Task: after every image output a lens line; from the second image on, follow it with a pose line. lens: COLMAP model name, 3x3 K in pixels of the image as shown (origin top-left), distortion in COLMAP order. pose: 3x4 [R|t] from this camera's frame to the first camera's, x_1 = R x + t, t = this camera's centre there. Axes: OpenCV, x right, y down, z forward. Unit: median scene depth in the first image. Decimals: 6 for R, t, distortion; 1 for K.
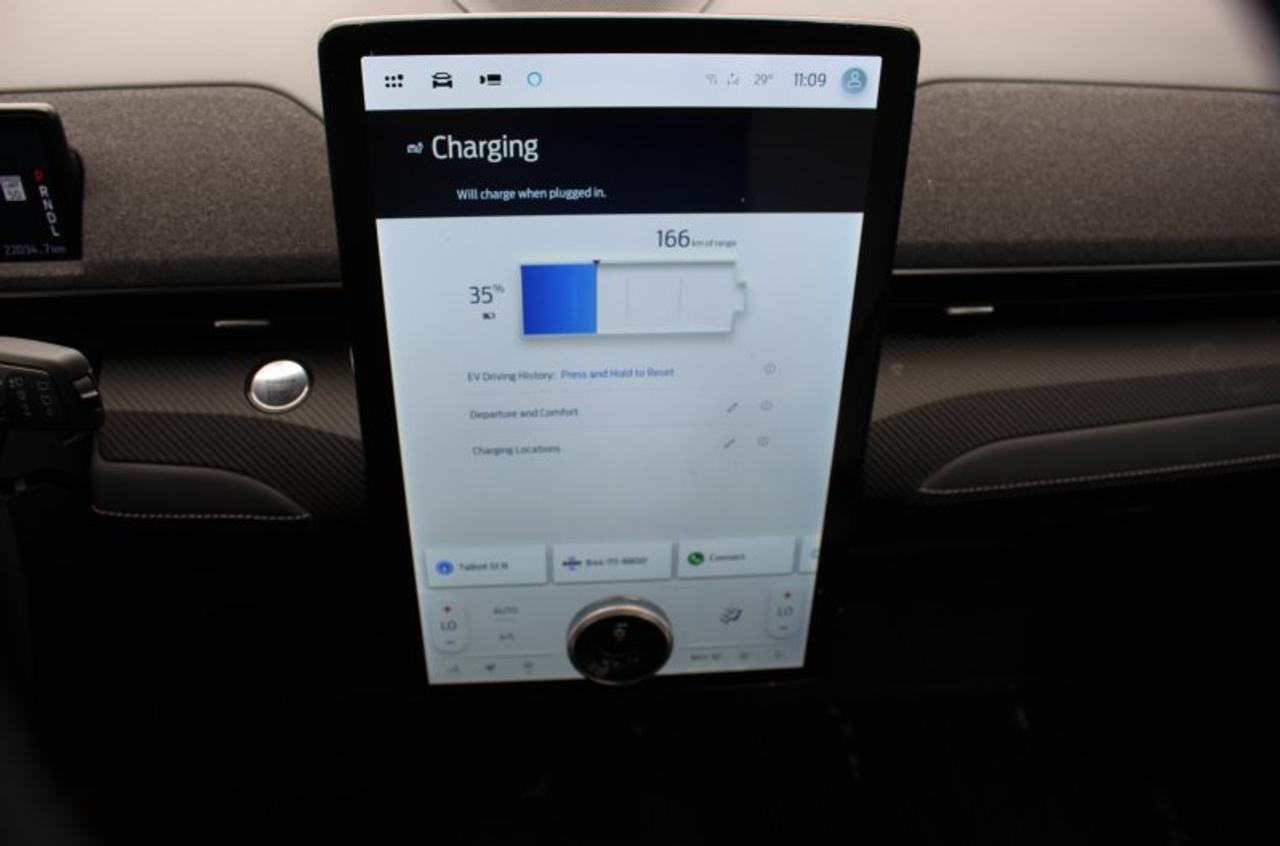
lens RADIAL K [[1050.3, 0, 613.7], [0, 1050.3, 418.6], [0, 0, 1]] dist [-0.104864, 0.052279]
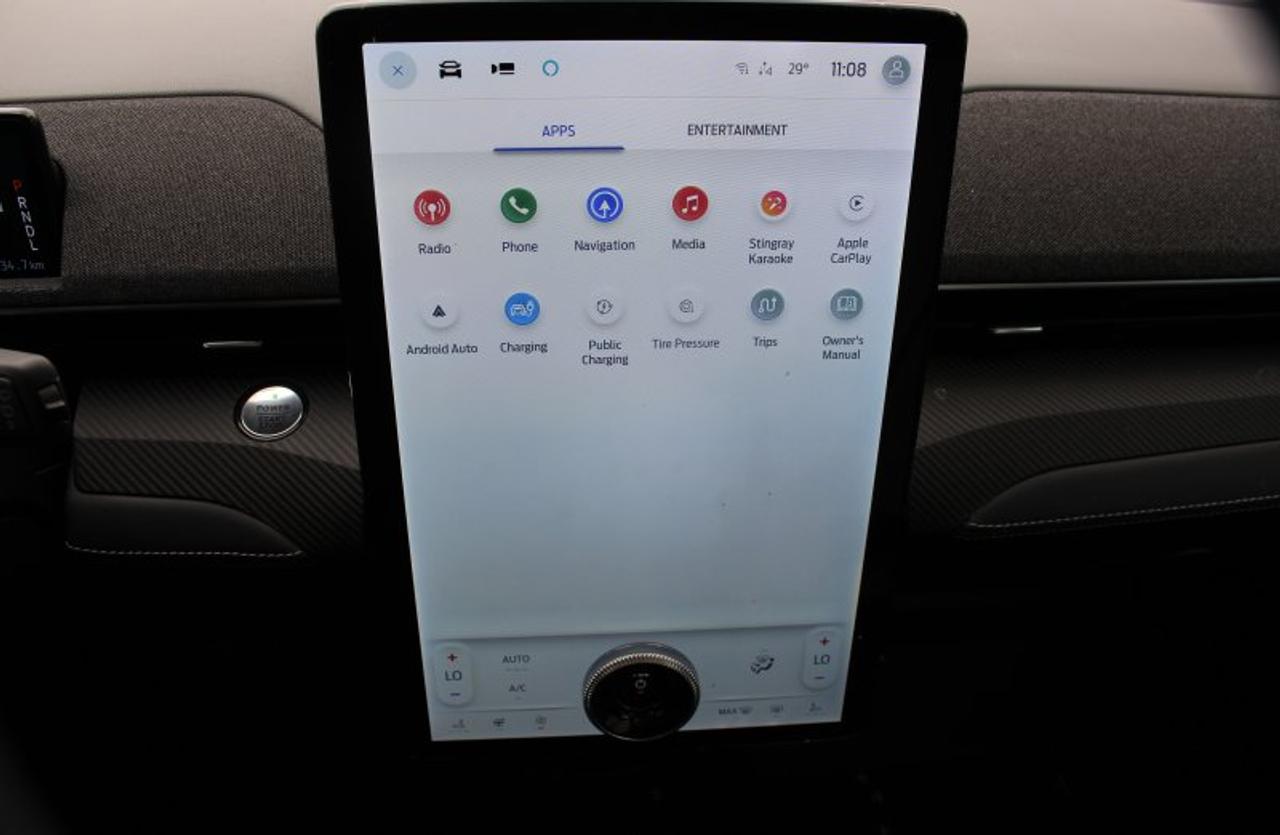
lens RADIAL K [[1067.0, 0, 610.4], [0, 1067.0, 420.4], [0, 0, 1]] dist [-0.099492, 0.041920]
pose [[0.999952, -0.003325, -0.009174, -0.012249], [0.002778, 0.998251, -0.059055, 0.032007], [0.009354, 0.059027, 0.998213, 0.066720]]
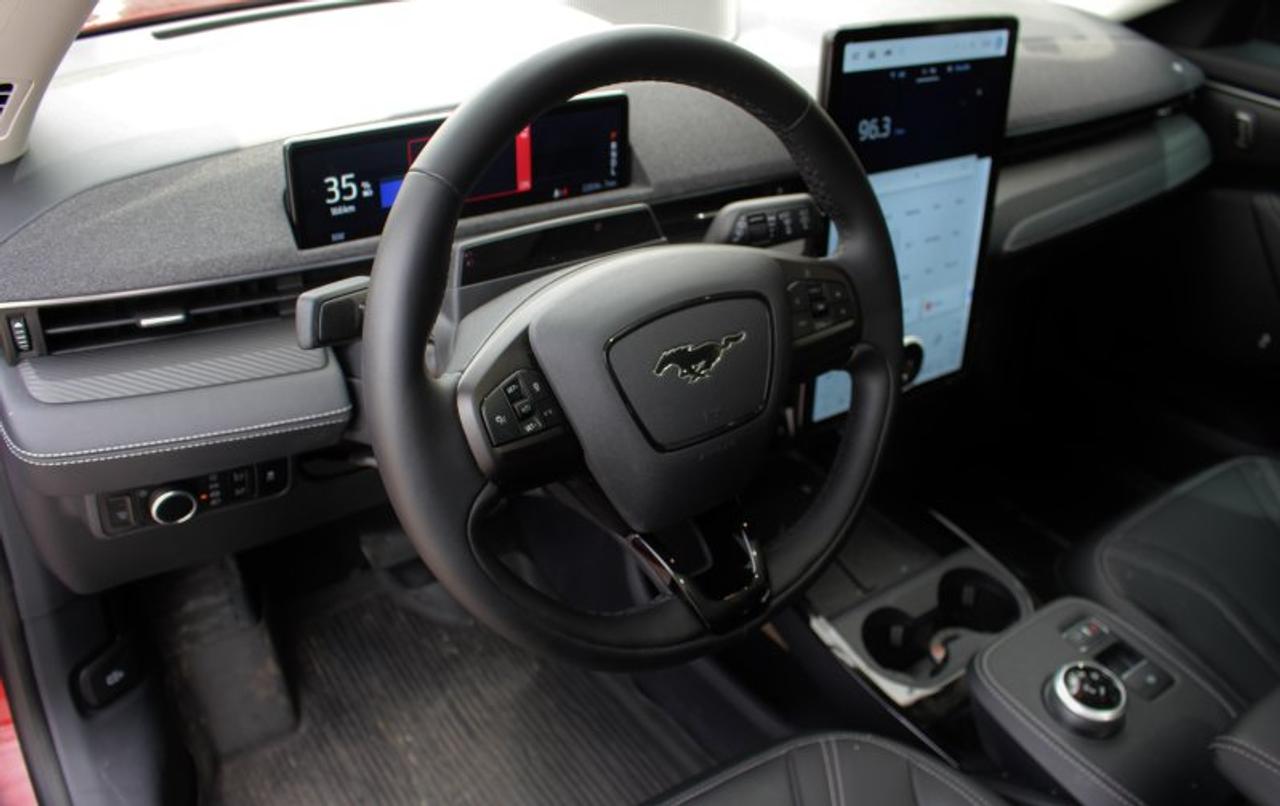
lens RADIAL K [[1113.4, 0, 637.7], [0, 1113.4, 407.4], [0, 0, 1]] dist [-0.120496, 0.017211]
pose [[0.851907, -0.237129, 0.466931, -1.356608], [0.262106, 0.964966, 0.011848, 0.153916], [-0.453382, 0.112292, 0.884214, -0.481150]]
